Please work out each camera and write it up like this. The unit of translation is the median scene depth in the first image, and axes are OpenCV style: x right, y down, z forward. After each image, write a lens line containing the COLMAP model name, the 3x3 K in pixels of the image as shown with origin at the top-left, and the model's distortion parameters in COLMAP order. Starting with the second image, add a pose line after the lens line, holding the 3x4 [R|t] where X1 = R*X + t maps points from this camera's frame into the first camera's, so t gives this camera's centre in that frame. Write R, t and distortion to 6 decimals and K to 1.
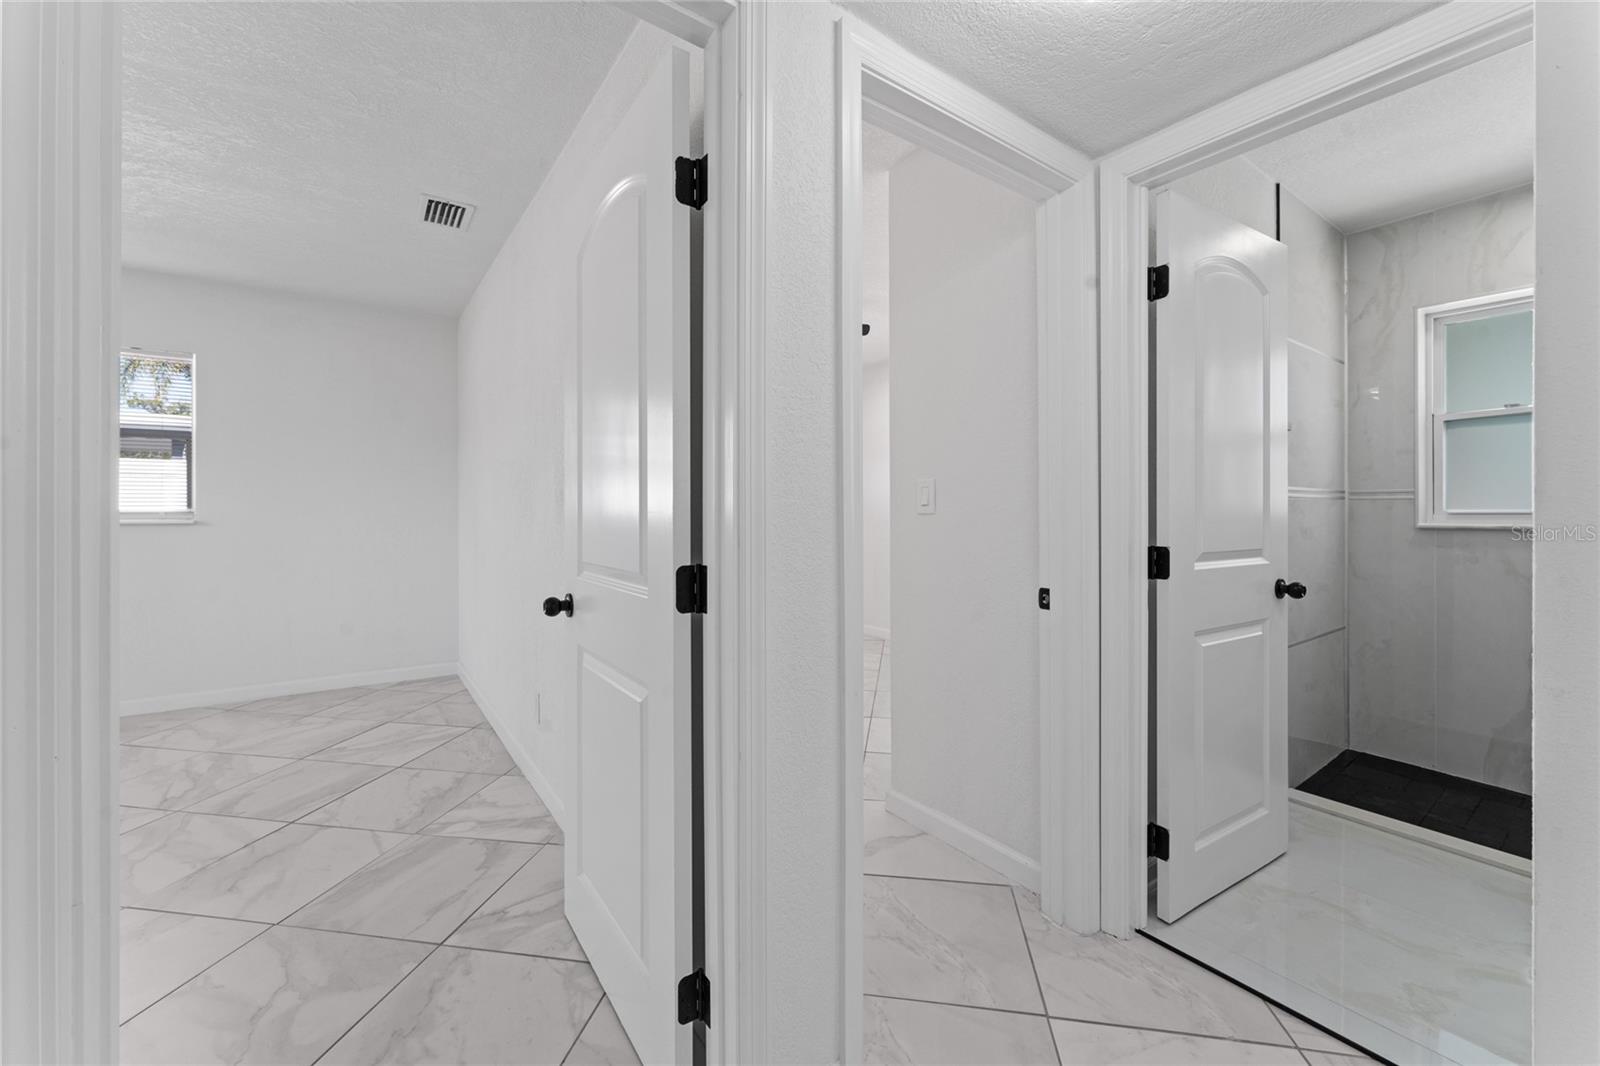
lens RADIAL K [[637.5, 0, 788.7], [0, 637.5, 511.2], [0, 0, 1]] dist [-0.000593, -0.000280]
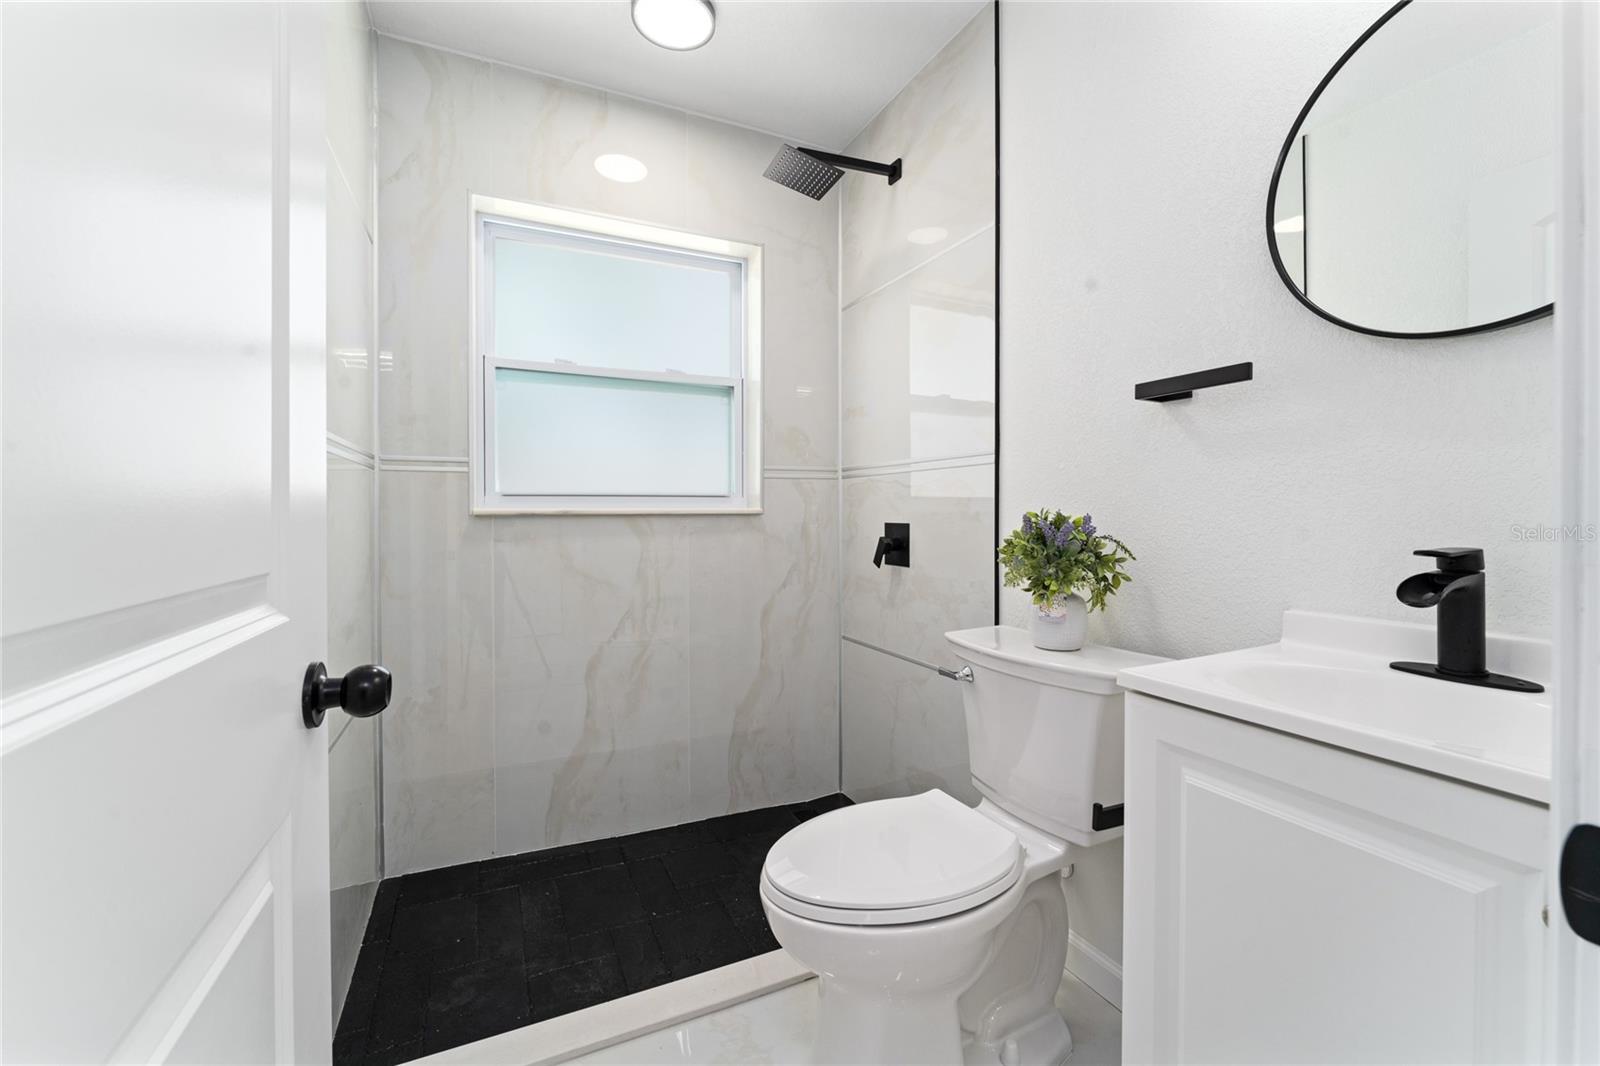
lens RADIAL K [[637.5, 0, 794.8], [0, 637.5, 512.7], [0, 0, 1]] dist [-0.000593, -0.000280]
pose [[0.179919, -0.007164, 0.983655, 0.371447], [-0.003433, 0.999963, 0.007911, 0.017213], [-0.983675, -0.004801, 0.179888, 0.529444]]
